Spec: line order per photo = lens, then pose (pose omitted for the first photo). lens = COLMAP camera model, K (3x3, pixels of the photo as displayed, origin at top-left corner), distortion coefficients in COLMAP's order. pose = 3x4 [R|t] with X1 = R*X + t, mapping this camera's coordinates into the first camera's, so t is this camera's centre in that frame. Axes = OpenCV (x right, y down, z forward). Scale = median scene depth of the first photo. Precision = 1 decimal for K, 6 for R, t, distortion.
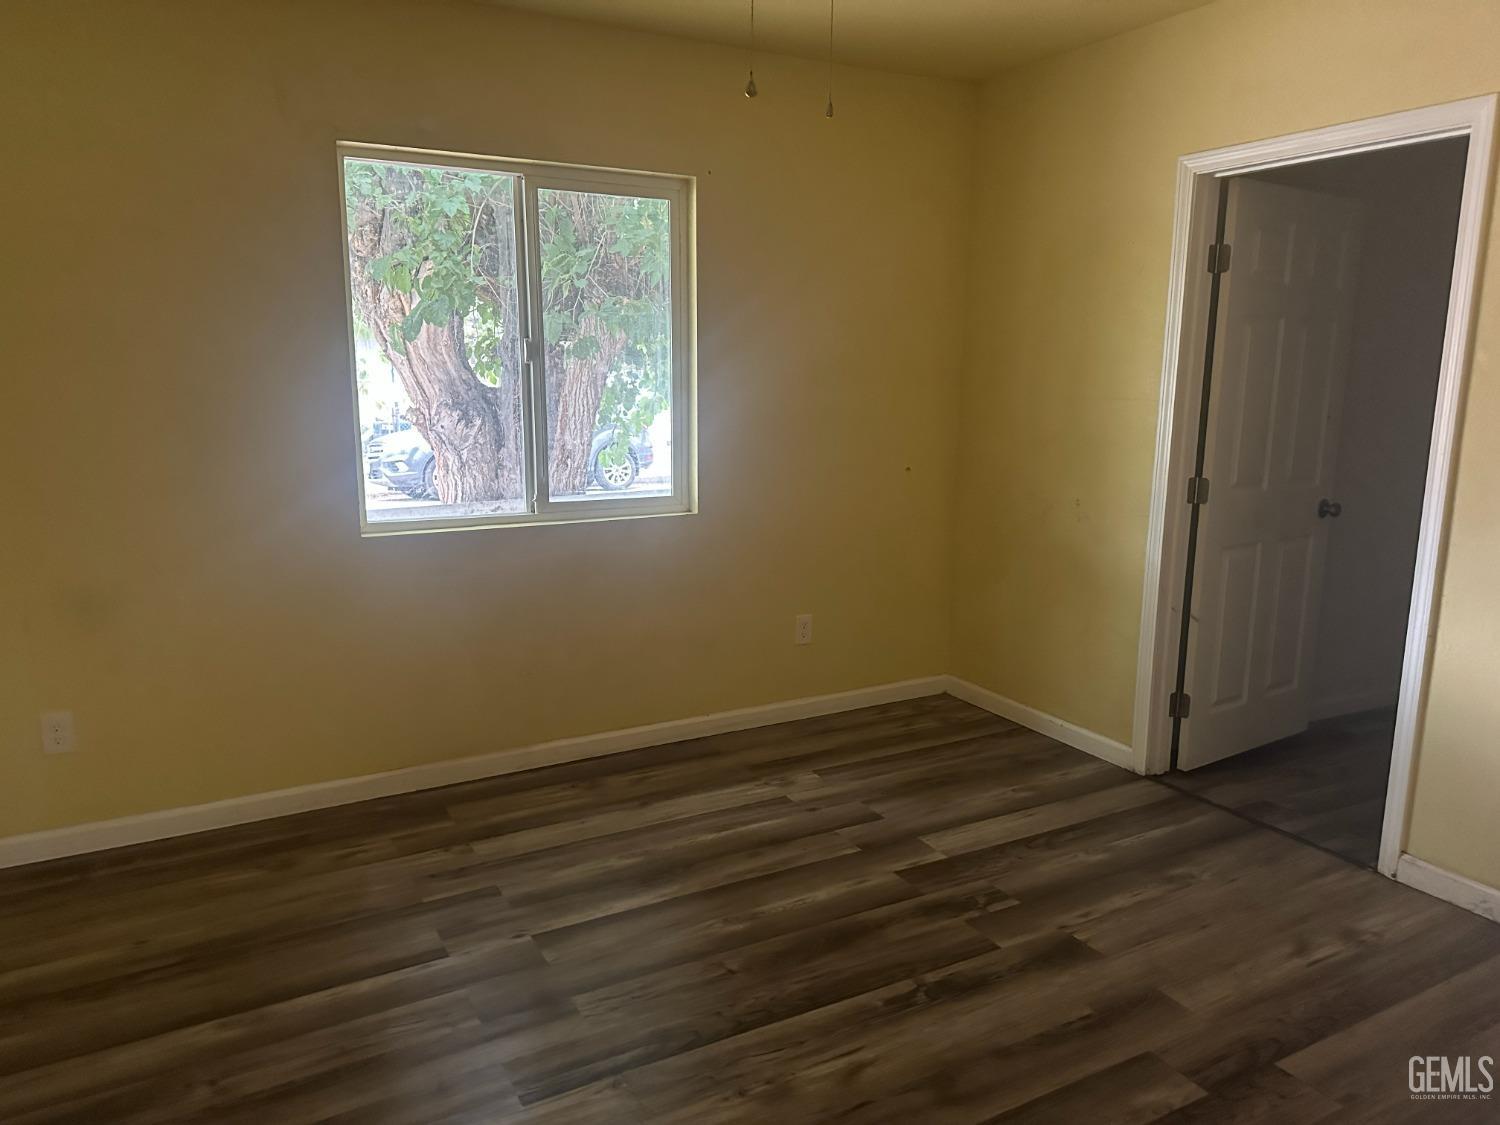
lens RADIAL K [[1036.6, 0, 750.1], [0, 1036.6, 565.8], [0, 0, 1]] dist [0.017208, -0.017903]
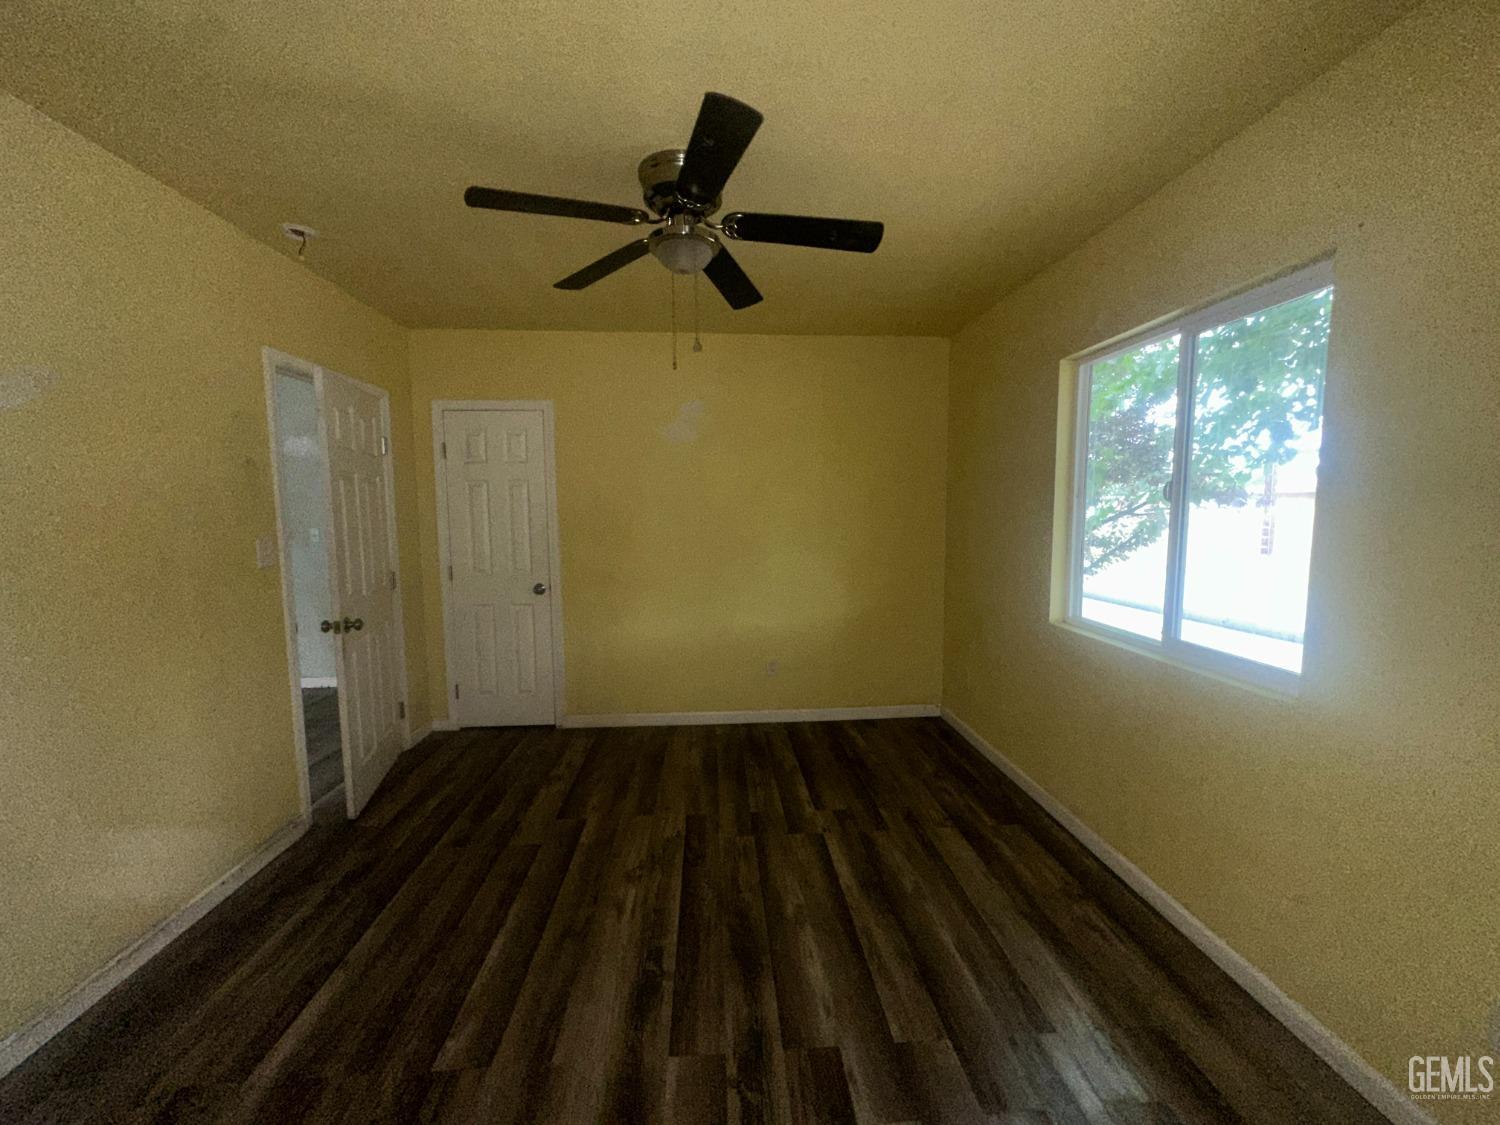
lens RADIAL K [[595.0, 0, 755.8], [0, 595.0, 560.0], [0, 0, 1]] dist [0.000873, -0.000019]
pose [[-0.404496, 0.086037, -0.910484, 0.694011], [-0.173571, 0.970248, 0.168796, -0.233326], [0.897918, 0.226311, -0.377528, 1.160242]]
